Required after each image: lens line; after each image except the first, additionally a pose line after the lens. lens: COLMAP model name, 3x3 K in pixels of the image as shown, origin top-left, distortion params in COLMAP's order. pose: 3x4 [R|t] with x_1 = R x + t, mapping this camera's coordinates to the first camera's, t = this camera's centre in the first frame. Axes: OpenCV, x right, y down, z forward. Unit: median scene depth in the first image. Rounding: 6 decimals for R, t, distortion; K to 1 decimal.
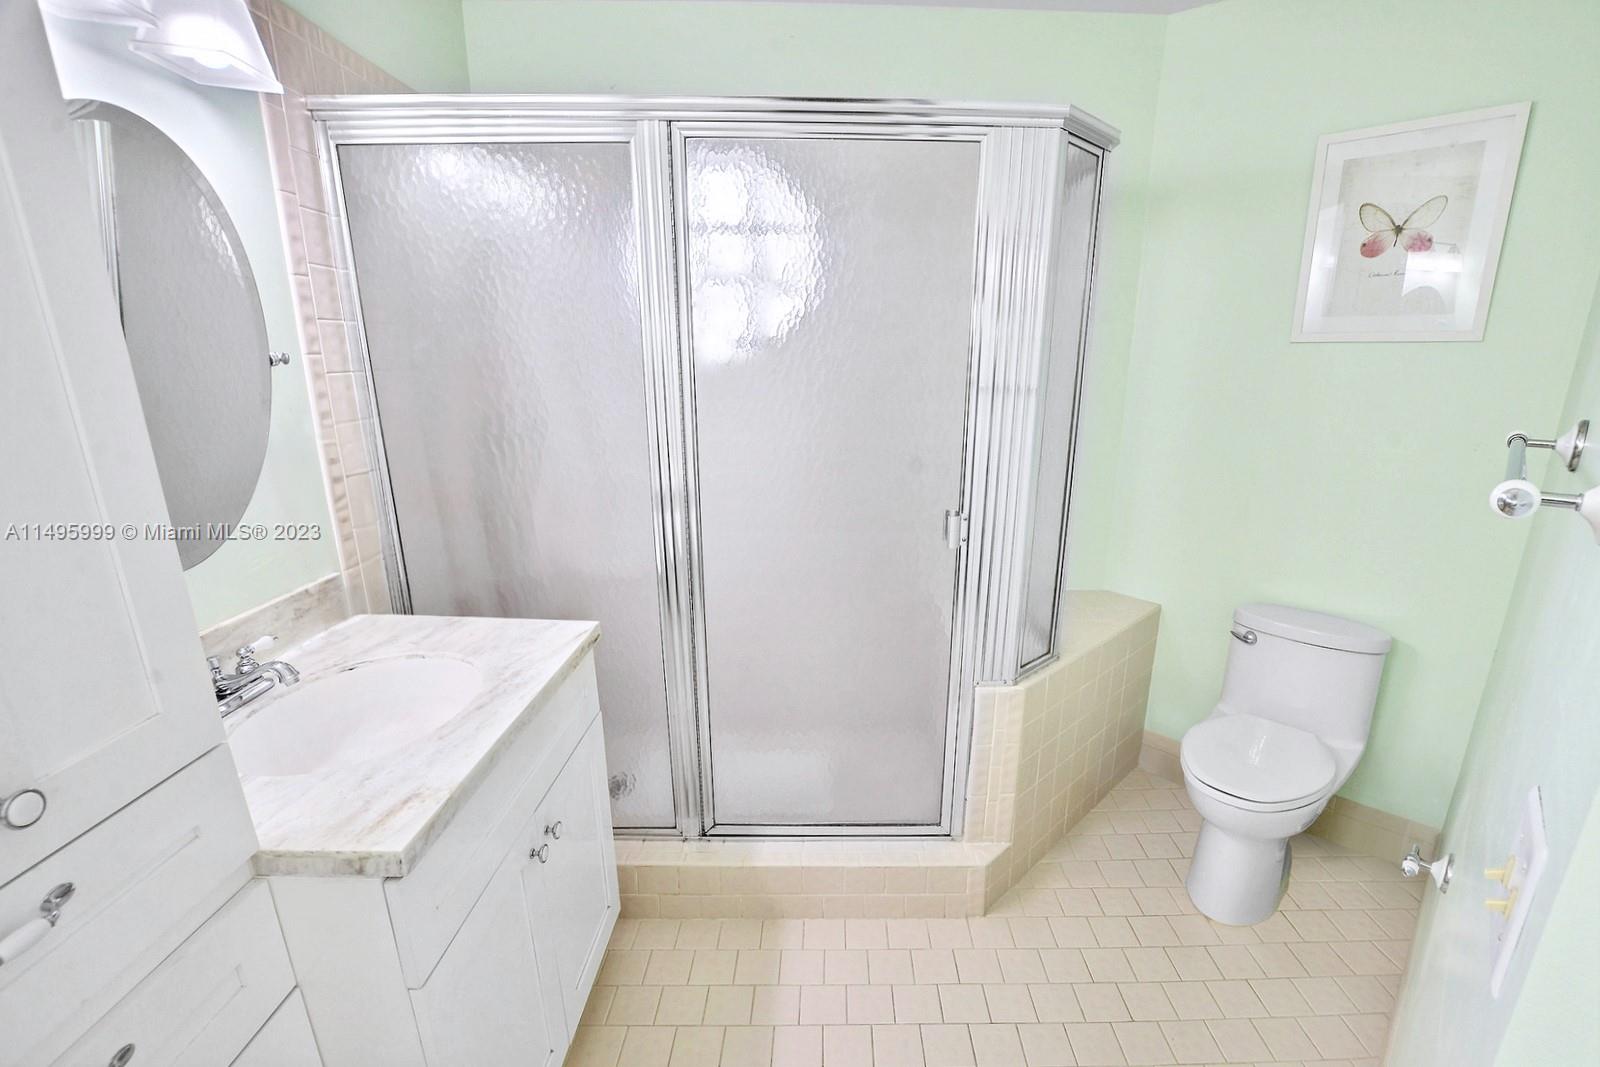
lens RADIAL K [[706.1, 0, 843.4], [0, 706.1, 563.6], [0, 0, 1]] dist [-0.037158, 0.004619]
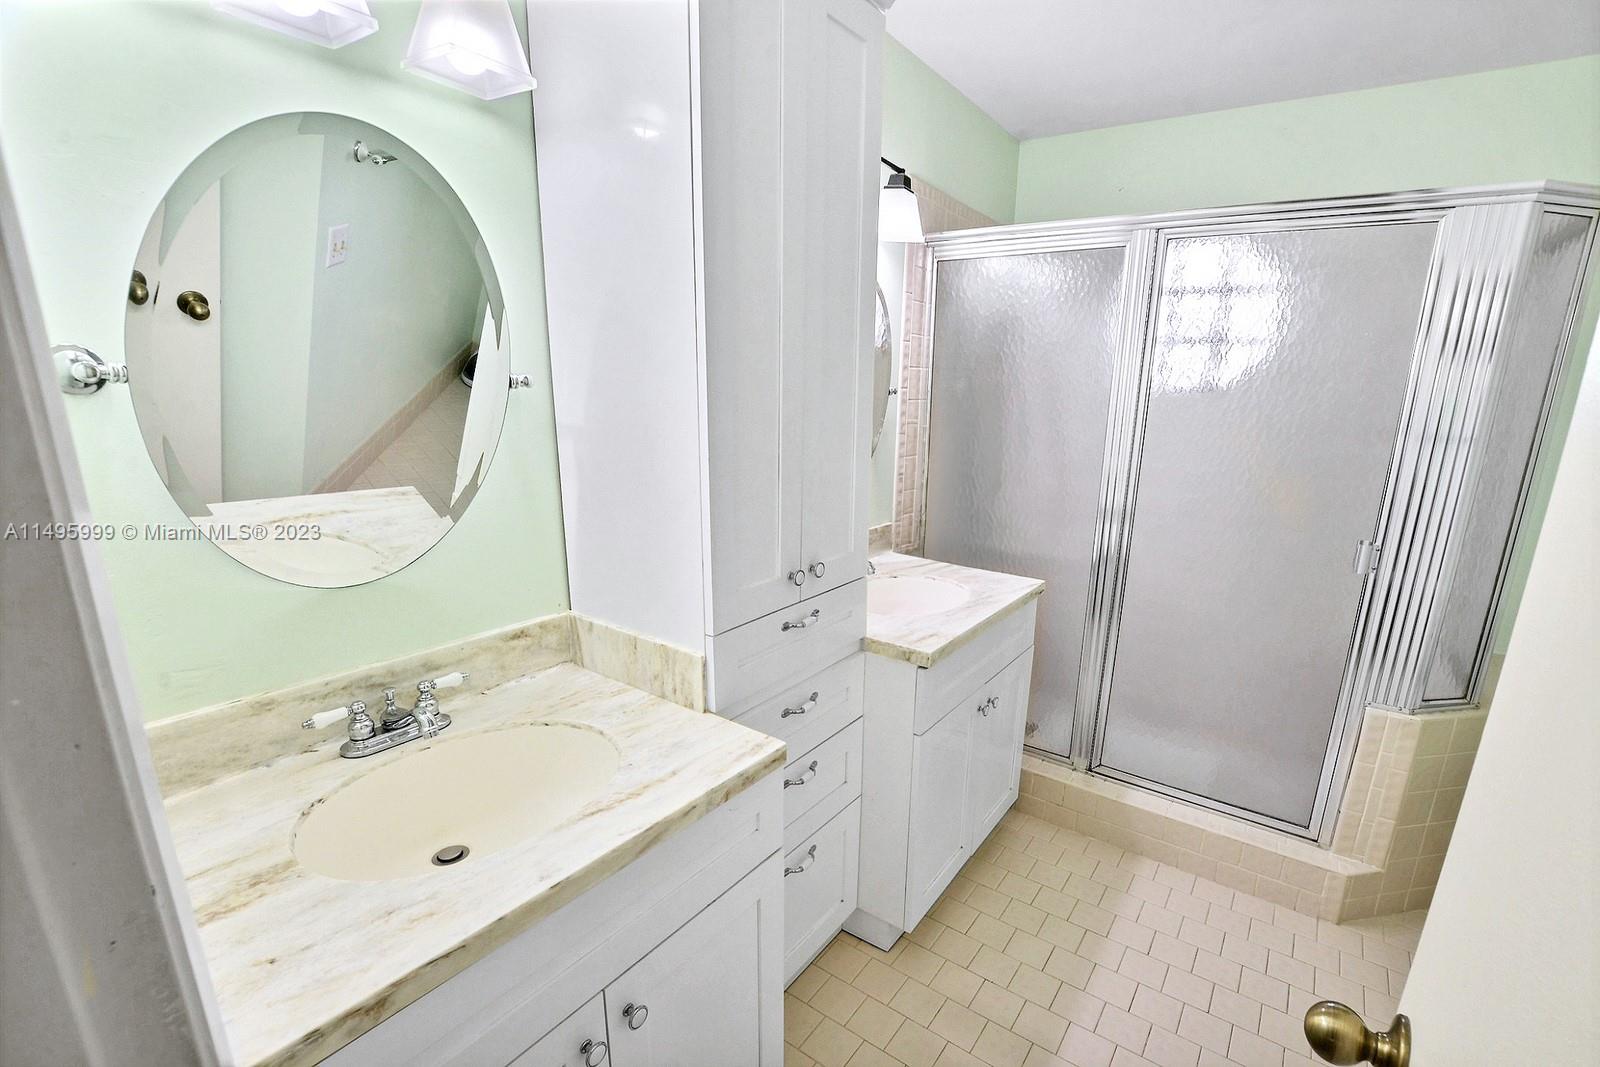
lens RADIAL K [[706.1, 0, 843.4], [0, 706.1, 563.6], [0, 0, 1]] dist [-0.037158, 0.004619]
pose [[0.814073, 0.153909, -0.559998, 0.112016], [-0.180928, 0.983469, 0.007278, 0.114775], [0.551861, 0.095394, 0.828462, -0.408847]]
